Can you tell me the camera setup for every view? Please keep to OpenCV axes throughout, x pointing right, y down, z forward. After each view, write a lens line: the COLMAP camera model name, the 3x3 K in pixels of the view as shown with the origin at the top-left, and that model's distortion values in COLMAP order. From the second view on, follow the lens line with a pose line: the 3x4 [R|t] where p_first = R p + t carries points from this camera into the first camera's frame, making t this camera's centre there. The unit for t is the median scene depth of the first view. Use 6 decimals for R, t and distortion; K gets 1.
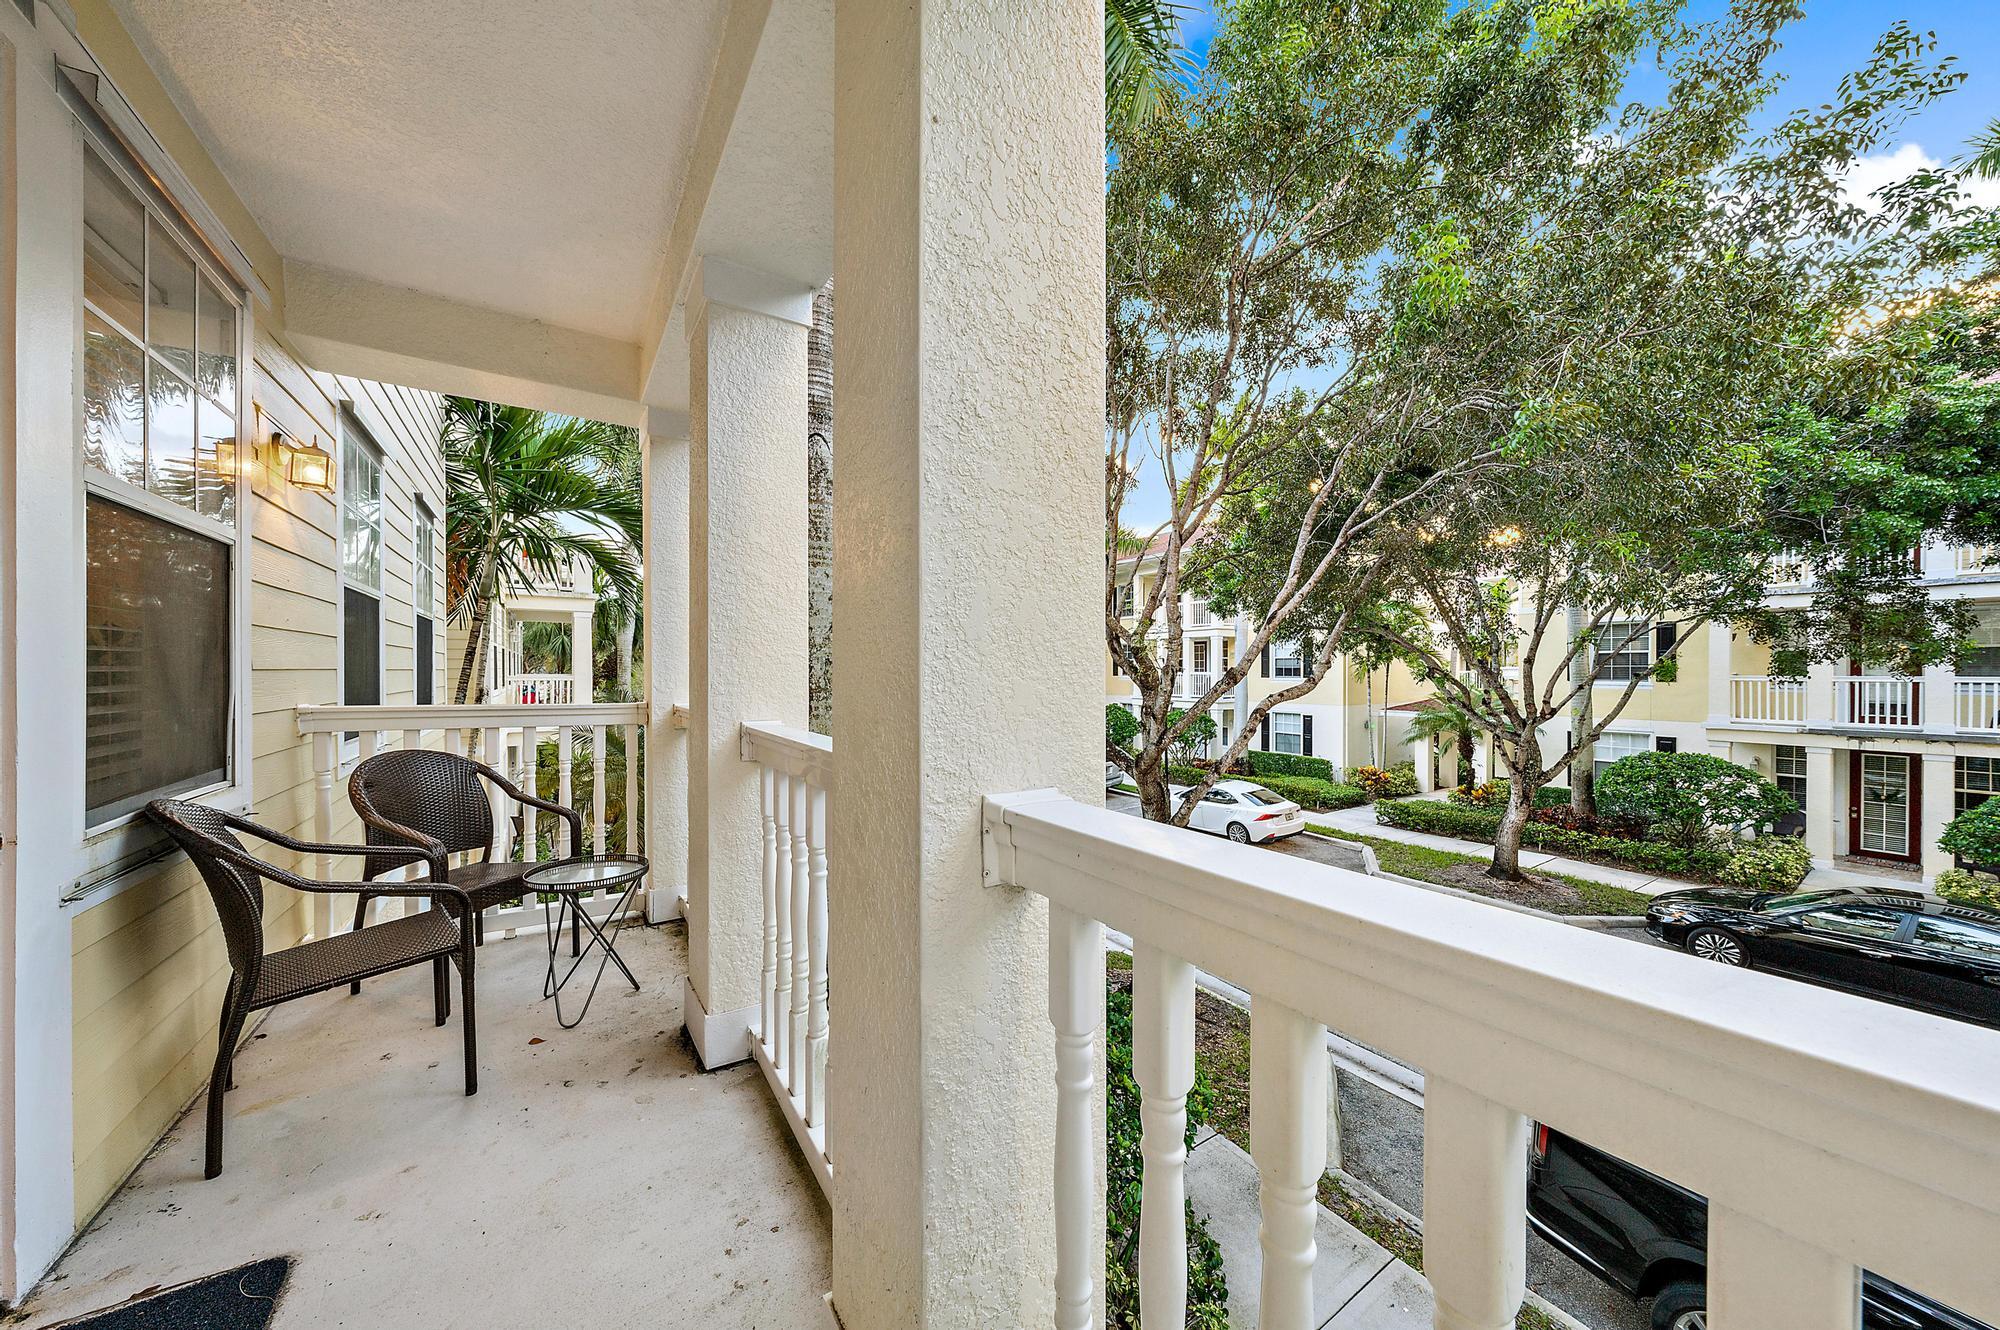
lens RADIAL K [[675.9, 0, 1002.3], [0, 675.9, 671.3], [0, 0, 1]] dist [-0.000404, 0.000149]
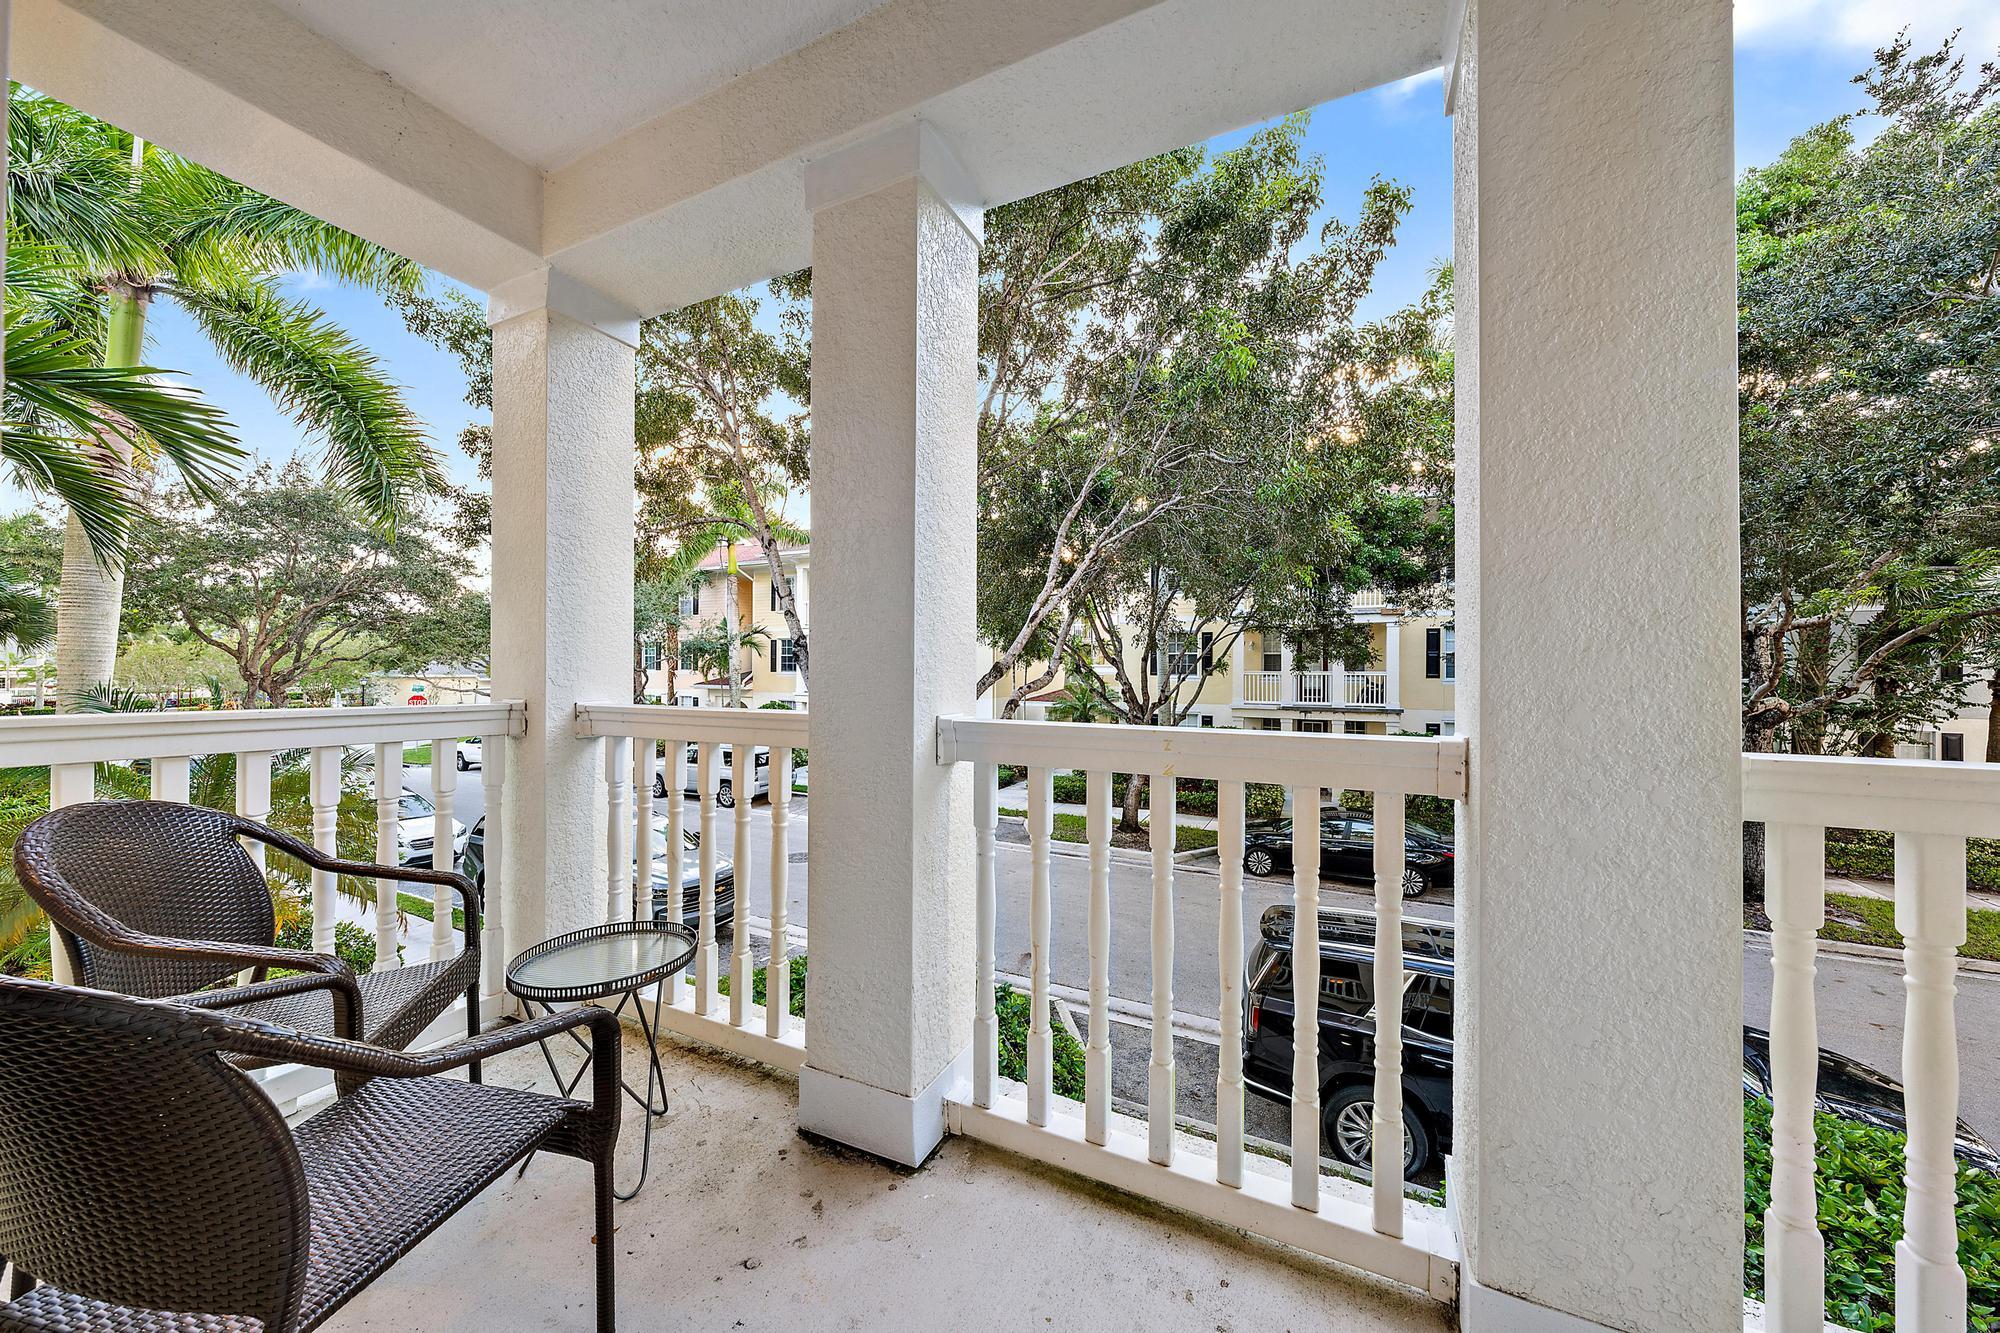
lens RADIAL K [[675.9, 0, 1004.7], [0, 675.9, 664.4], [0, 0, 1]] dist [-0.000404, 0.000149]
pose [[0.856753, 0.004455, 0.515707, -0.162684], [-0.001568, 0.999981, -0.006033, 0.004020], [-0.515724, 0.004361, 0.856744, 0.061281]]
